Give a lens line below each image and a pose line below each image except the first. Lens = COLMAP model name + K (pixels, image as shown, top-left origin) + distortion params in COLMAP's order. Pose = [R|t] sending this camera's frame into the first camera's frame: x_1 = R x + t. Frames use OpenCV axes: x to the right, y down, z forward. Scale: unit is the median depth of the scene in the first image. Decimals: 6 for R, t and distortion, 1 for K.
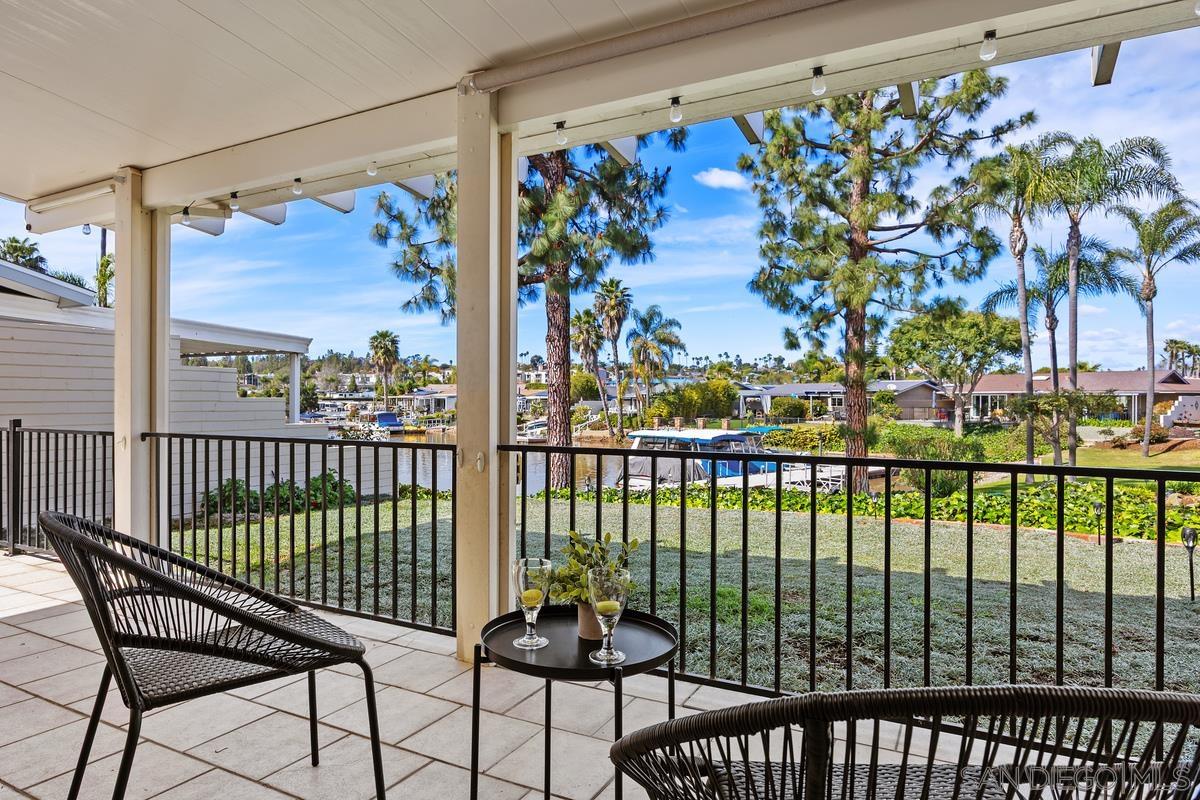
lens RADIAL K [[725.1, 0, 600.0], [0, 725.1, 405.2], [0, 0, 1]] dist [-0.009073, -0.001147]
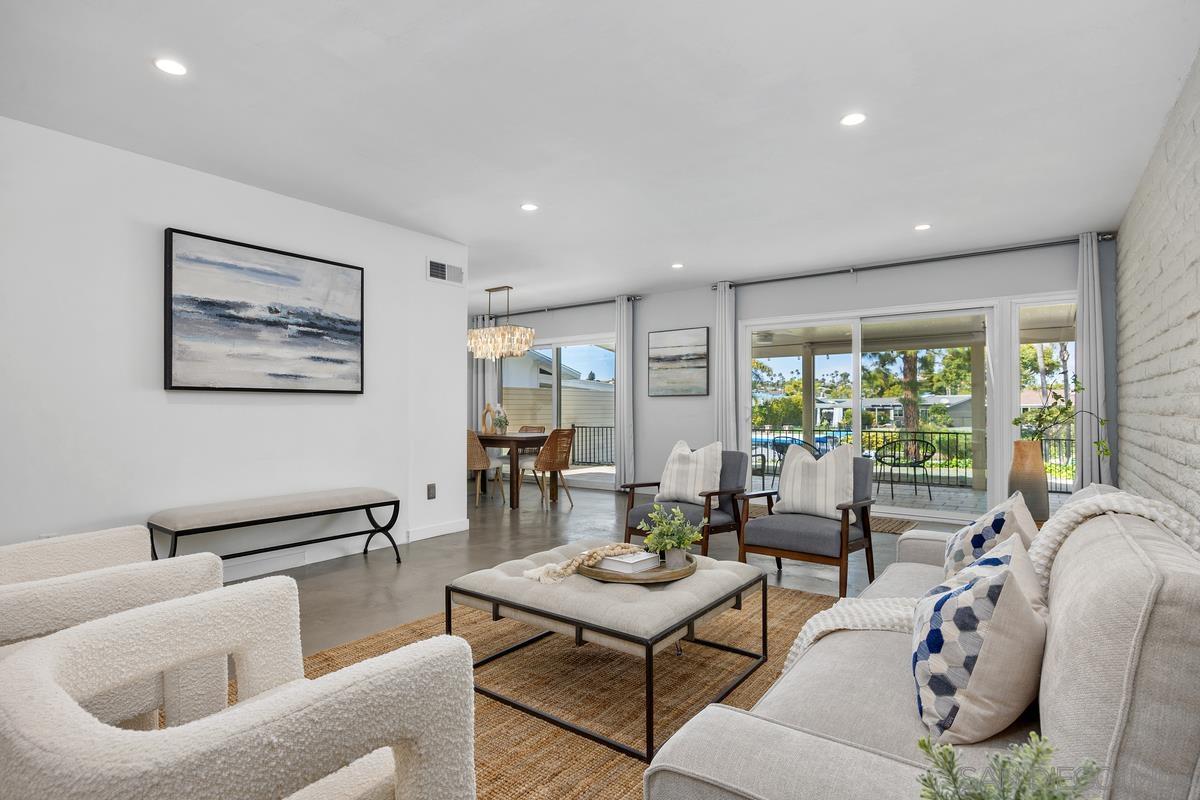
lens RADIAL K [[590.2, 0, 593.8], [0, 590.2, 409.8], [0, 0, 1]] dist [-0.010868, -0.002070]
pose [[0.986997, -0.002413, -0.160722, -0.075582], [0.000968, 0.999958, -0.009068, -0.002479], [0.160737, 0.008795, 0.986958, -0.233966]]
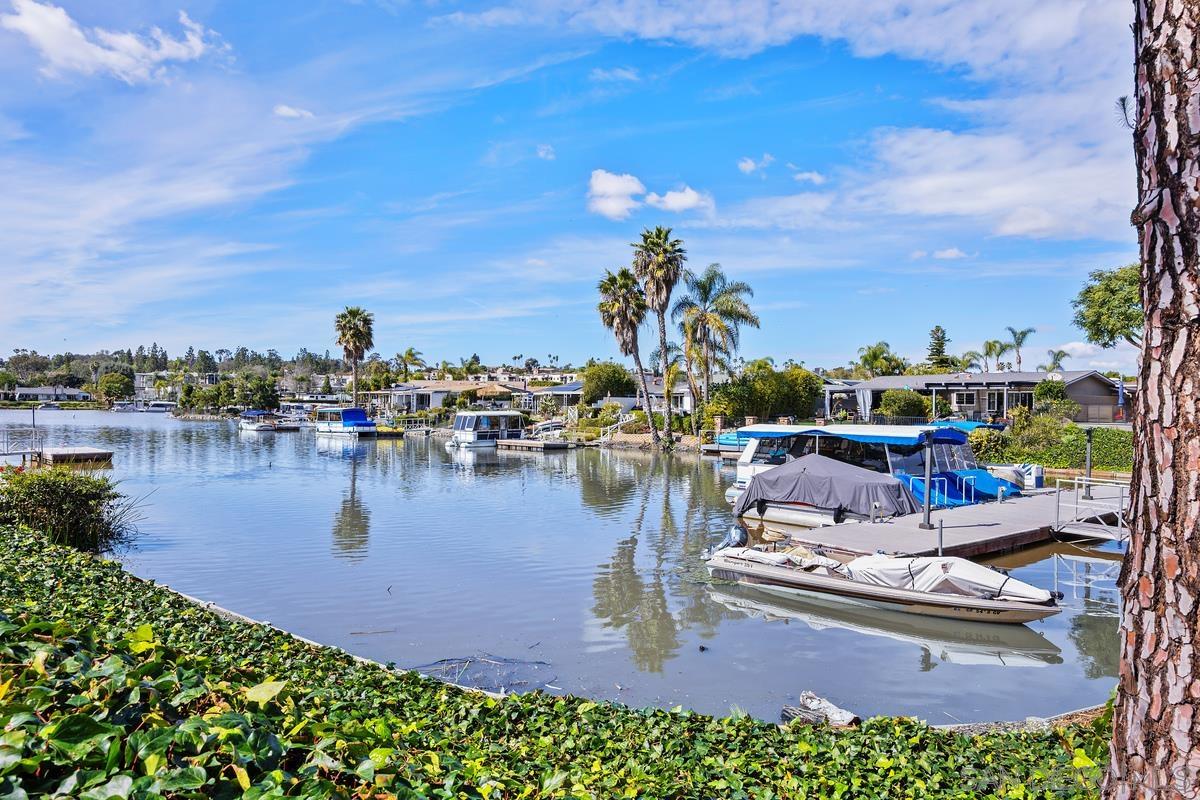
lens RADIAL K [[813.0, 0, 600.0], [0, 813.0, 394.2], [0, 0, 1]] dist [0.003706, 0.004128]
pose [[0.999895, 0.013615, -0.005033, -0.089622], [-0.013729, 0.999633, -0.023372, 0.036135], [0.004713, 0.023439, 0.999714, 0.432202]]
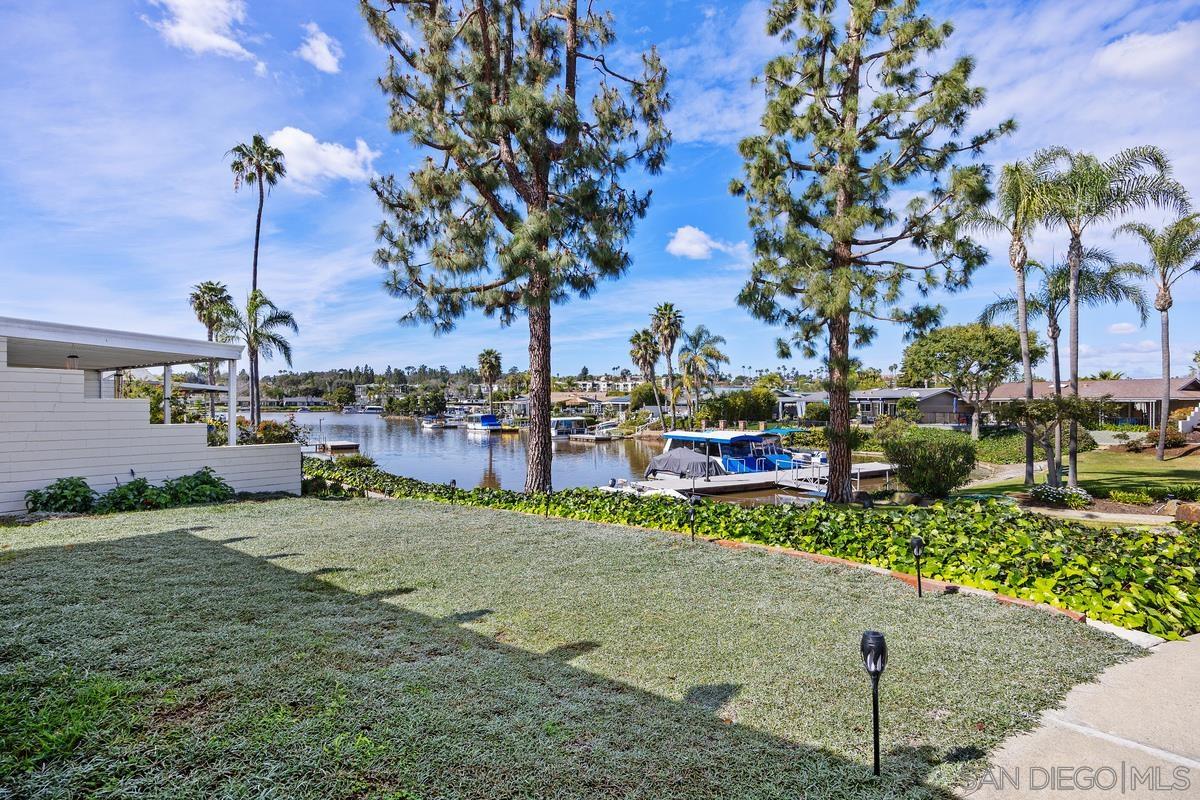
lens RADIAL K [[590.2, 0, 592.7], [0, 590.2, 408.6], [0, 0, 1]] dist [-0.010868, -0.002070]
pose [[0.990252, 0.003412, -0.139244, 0.078298], [-0.003640, 0.999992, -0.001387, 0.000695], [0.139238, 0.001880, 0.990257, 0.063820]]
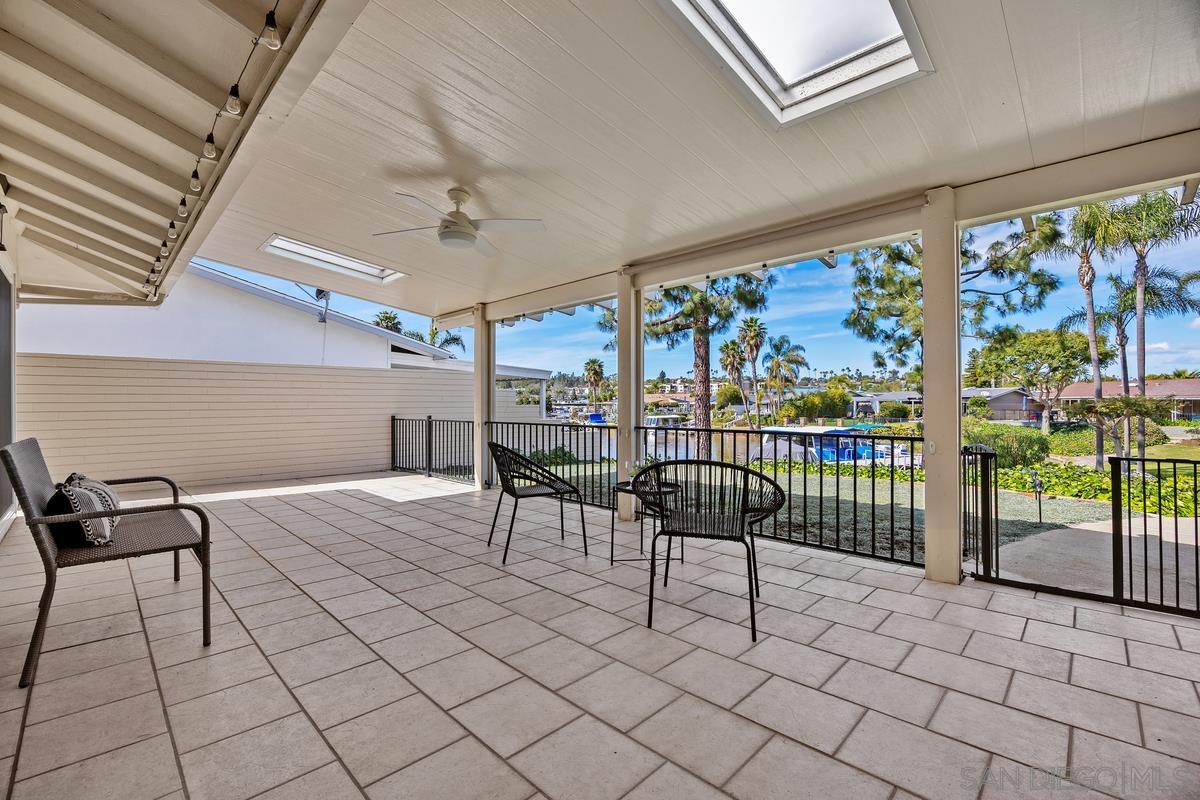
lens RADIAL K [[514.6, 0, 599.2], [0, 514.6, 406.3], [0, 0, 1]] dist [-0.015382, 0.000631]
pose [[0.961157, -0.002265, -0.275994, 0.017664], [0.001088, 0.999990, -0.004418, -0.000129], [0.276001, 0.003946, 0.961149, -0.052876]]
